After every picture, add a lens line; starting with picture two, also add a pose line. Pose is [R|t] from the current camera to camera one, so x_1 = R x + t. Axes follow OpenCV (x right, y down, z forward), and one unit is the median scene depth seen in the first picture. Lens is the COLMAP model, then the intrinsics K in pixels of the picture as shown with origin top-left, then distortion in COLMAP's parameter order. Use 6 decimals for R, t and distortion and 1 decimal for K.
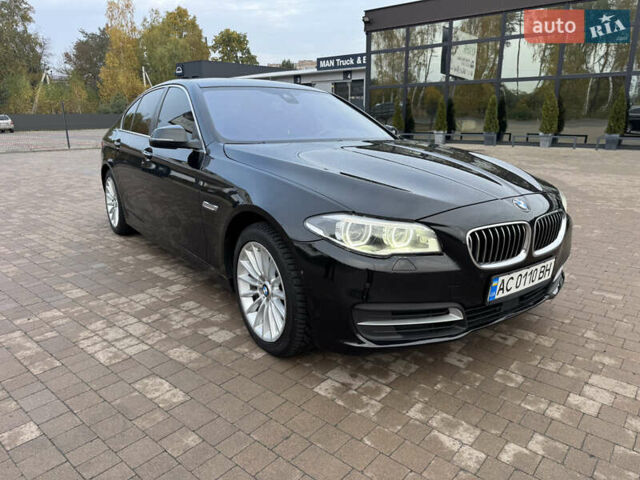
lens RADIAL K [[449.4, 0, 319.9], [0, 449.4, 240.5], [0, 0, 1]] dist [0.035918, -0.043933]
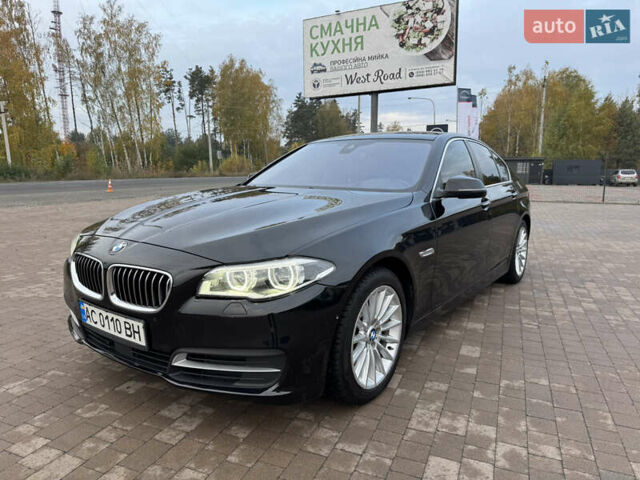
lens RADIAL K [[449.4, 0, 323.8], [0, 449.4, 241.4], [0, 0, 1]] dist [0.035918, -0.043933]
pose [[0.310827, 0.149432, -0.938646, 1.150783], [-0.255289, 0.964400, 0.068994, -0.208701], [0.915540, 0.218180, 0.337910, 0.814741]]
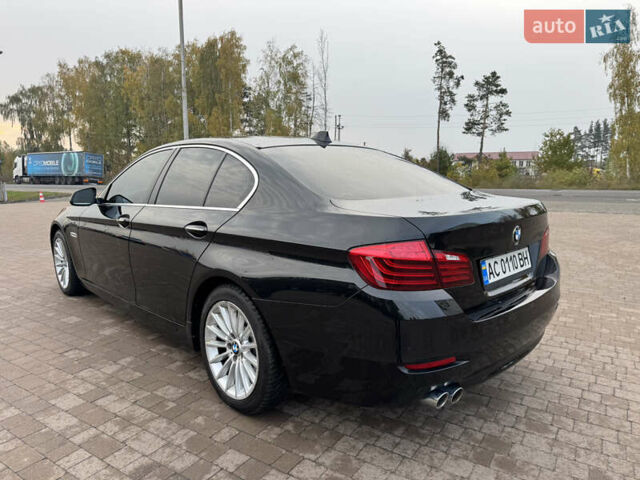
lens RADIAL K [[449.4, 0, 320.2], [0, 449.4, 243.2], [0, 0, 1]] dist [0.035918, -0.043933]
pose [[-0.991718, 0.022636, -0.126424, -0.291413], [-0.031321, 0.912003, 0.408987, -0.788268], [0.124557, 0.409559, -0.903740, 2.808347]]
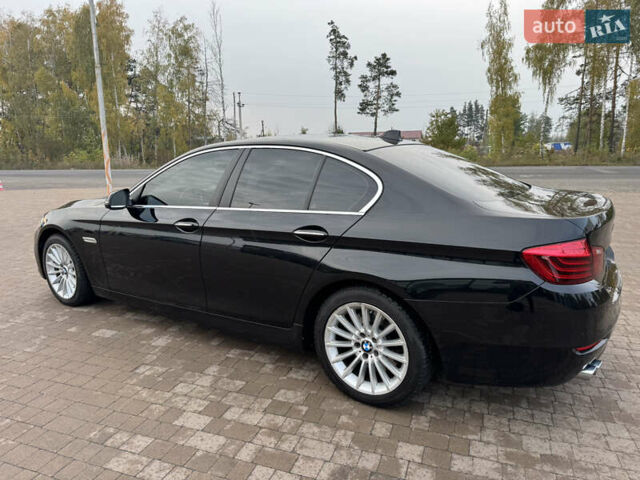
lens RADIAL K [[449.4, 0, 320.7], [0, 449.4, 240.8], [0, 0, 1]] dist [0.035918, -0.043933]
pose [[-0.935024, 0.082071, -0.344956, 0.147847], [-0.081126, 0.897526, 0.433434, -0.818491], [0.345179, 0.433256, -0.832551, 2.713187]]
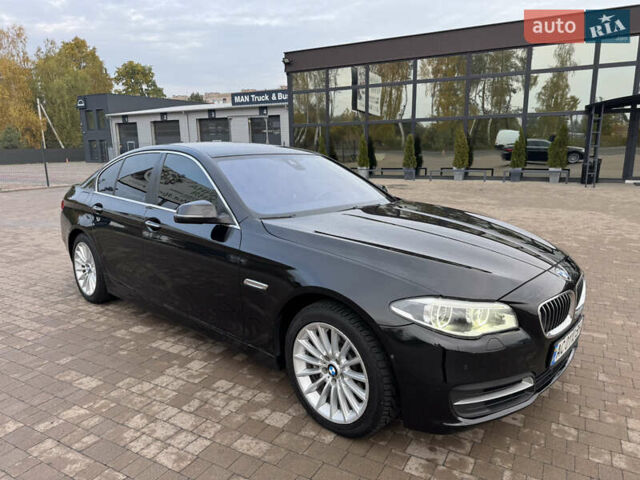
lens RADIAL K [[449.4, 0, 318.2], [0, 449.4, 241.6], [0, 0, 1]] dist [0.035918, -0.043933]
pose [[0.981557, -0.048187, 0.184996, -0.270021], [0.059524, 0.996642, -0.056224, -0.100428], [-0.181666, 0.066199, 0.981130, 0.000764]]
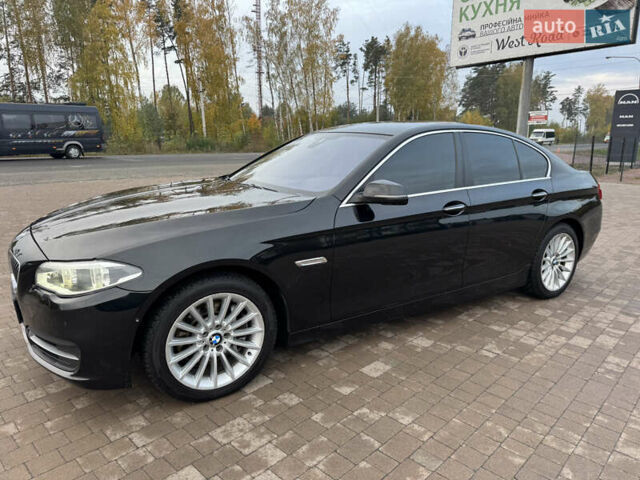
lens RADIAL K [[449.4, 0, 323.0], [0, 449.4, 240.8], [0, 0, 1]] dist [0.035918, -0.043933]
pose [[-0.059580, 0.217021, -0.974347, 1.204838], [-0.273140, 0.935286, 0.225023, -0.427474], [0.960127, 0.279540, 0.003553, 1.350697]]
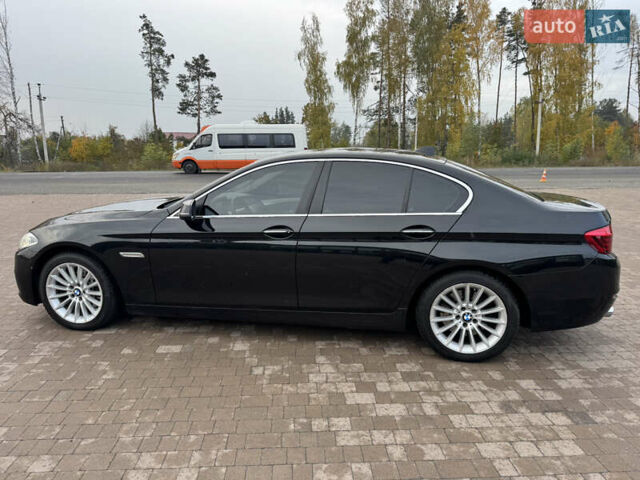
lens RADIAL K [[449.4, 0, 322.5], [0, 449.4, 239.2], [0, 0, 1]] dist [0.035918, -0.043933]
pose [[-0.720501, 0.132352, -0.680706, 0.803984], [-0.184598, 0.909591, 0.372246, -0.790857], [0.668432, 0.393861, -0.630929, 2.490941]]
